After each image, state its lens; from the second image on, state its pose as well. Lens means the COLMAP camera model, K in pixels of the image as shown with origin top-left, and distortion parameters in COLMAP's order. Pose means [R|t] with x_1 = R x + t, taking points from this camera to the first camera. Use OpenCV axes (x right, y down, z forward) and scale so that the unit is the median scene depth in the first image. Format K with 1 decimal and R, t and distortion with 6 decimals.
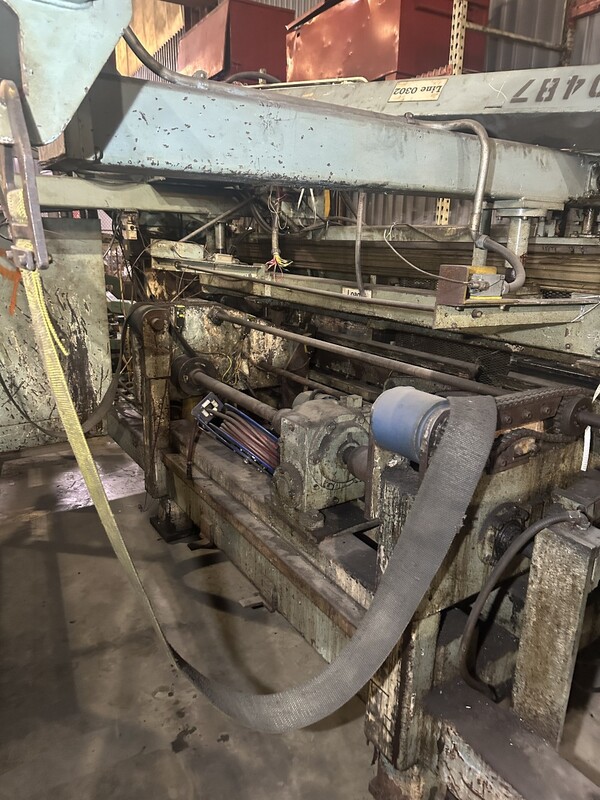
lens RADIAL K [[556.4, 0, 299.8], [0, 556.4, 401.8], [0, 0, 1]] dist [-0.000263, -0.008522]
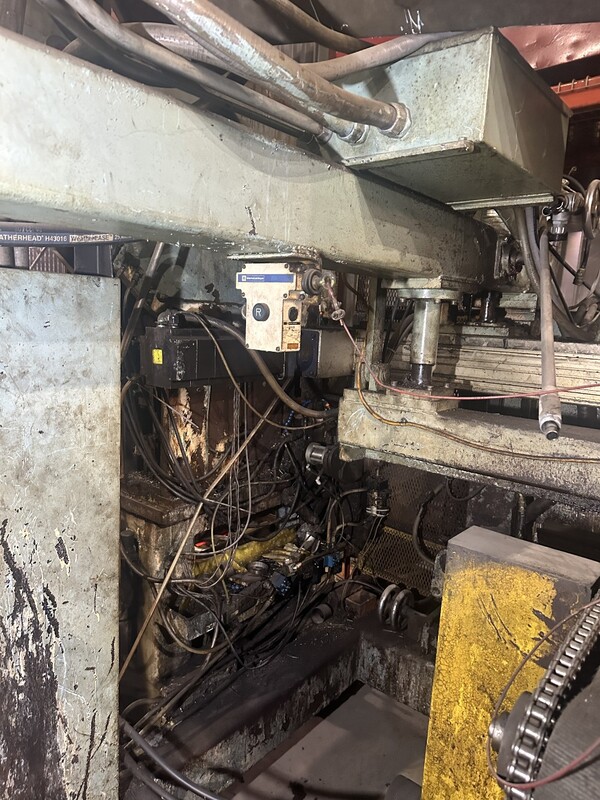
lens RADIAL K [[556.4, 0, 300.0], [0, 556.4, 396.9], [0, 0, 1]] dist [-0.000263, -0.008522]
pose [[0.961671, -0.012017, 0.273942, -0.338839], [0.048229, 0.990877, -0.125841, -0.209523], [-0.269931, 0.134230, 0.953478, 0.654629]]
